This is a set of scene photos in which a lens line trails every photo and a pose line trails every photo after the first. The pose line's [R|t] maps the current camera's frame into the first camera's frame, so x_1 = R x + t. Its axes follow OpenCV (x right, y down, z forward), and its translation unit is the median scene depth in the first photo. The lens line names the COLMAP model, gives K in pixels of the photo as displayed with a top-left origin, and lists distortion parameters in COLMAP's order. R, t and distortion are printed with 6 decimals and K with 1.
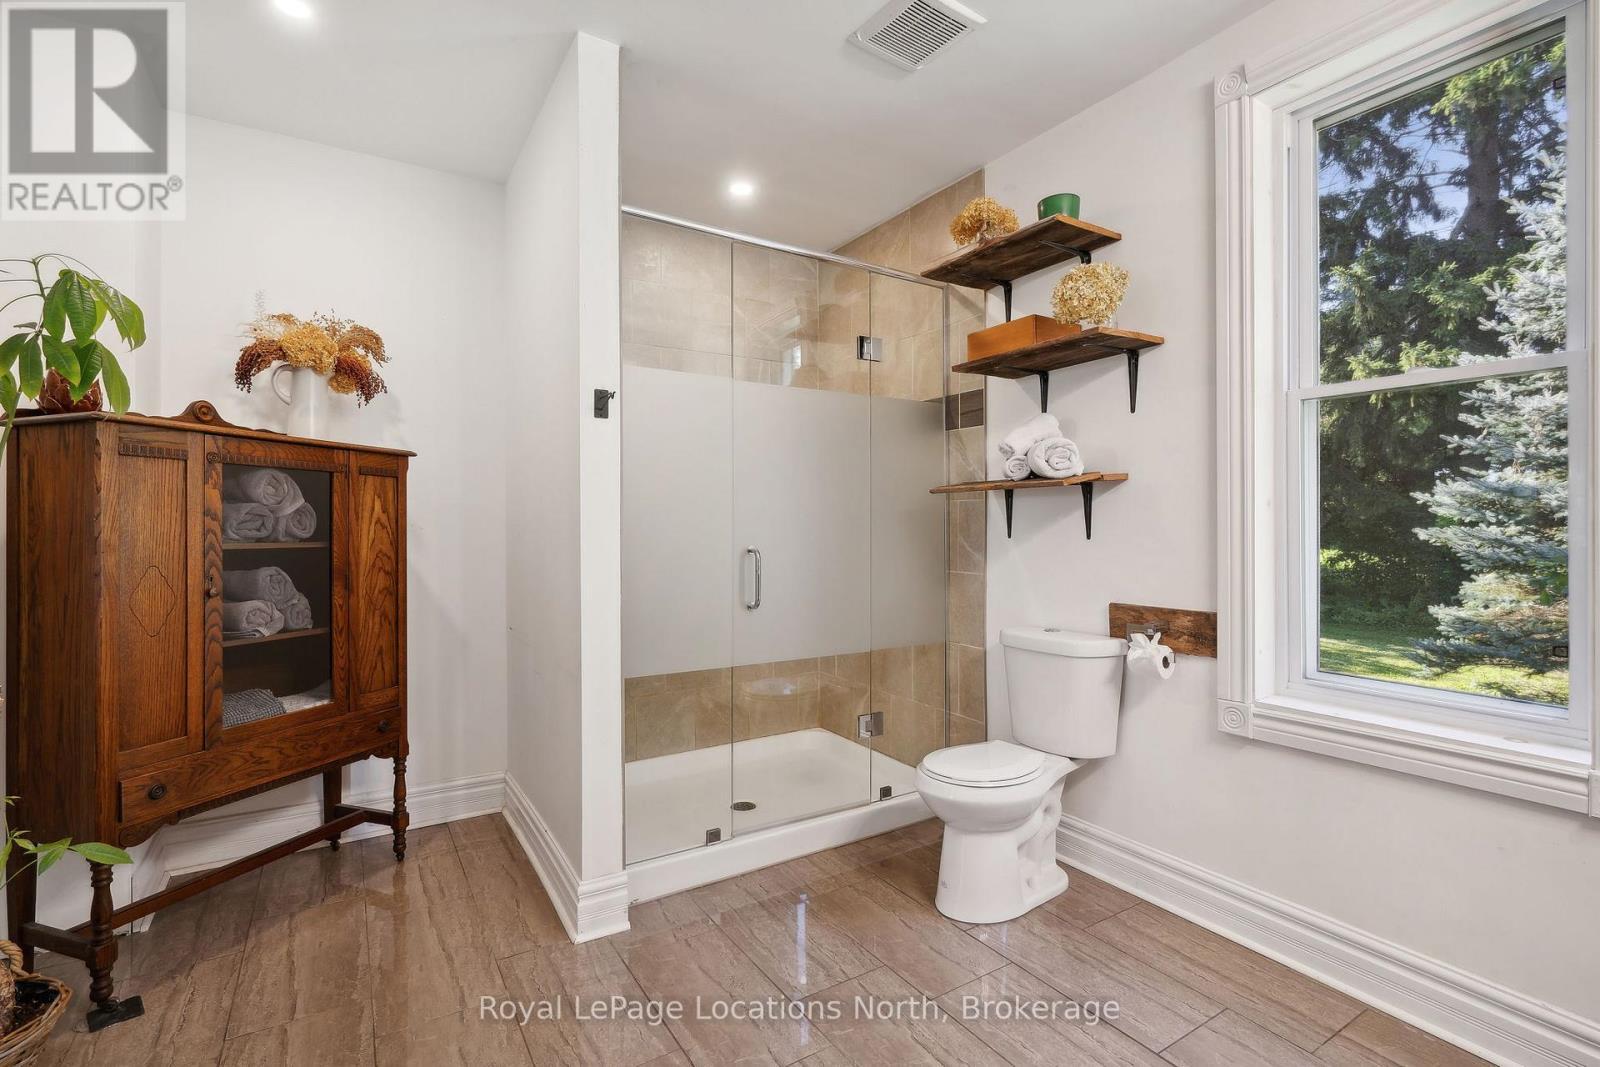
lens RADIAL K [[734.2, 0, 800.7], [0, 734.2, 524.1], [0, 0, 1]] dist [-0.003922, 0.003828]
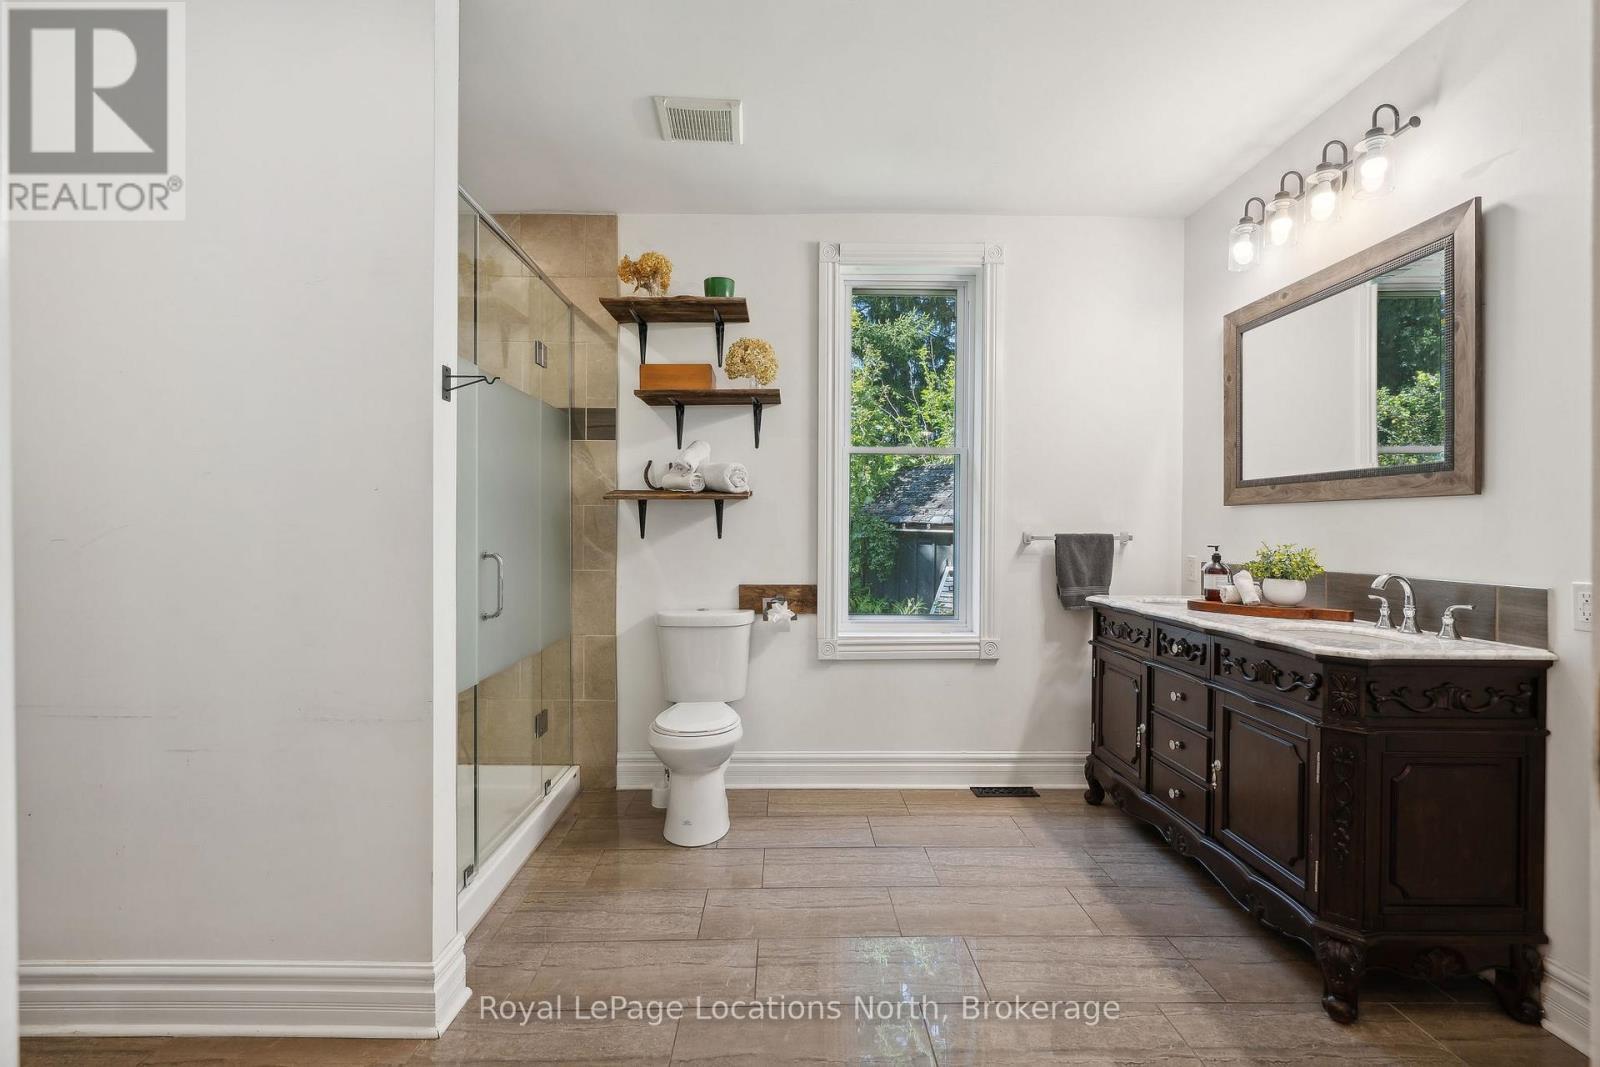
lens RADIAL K [[734.2, 0, 785.9], [0, 734.2, 530.2], [0, 0, 1]] dist [-0.003922, 0.003828]
pose [[0.522073, -0.008061, 0.852862, -0.685492], [-0.004843, 0.999911, 0.012415, -0.012091], [-0.852887, -0.010612, 0.521988, 0.204365]]
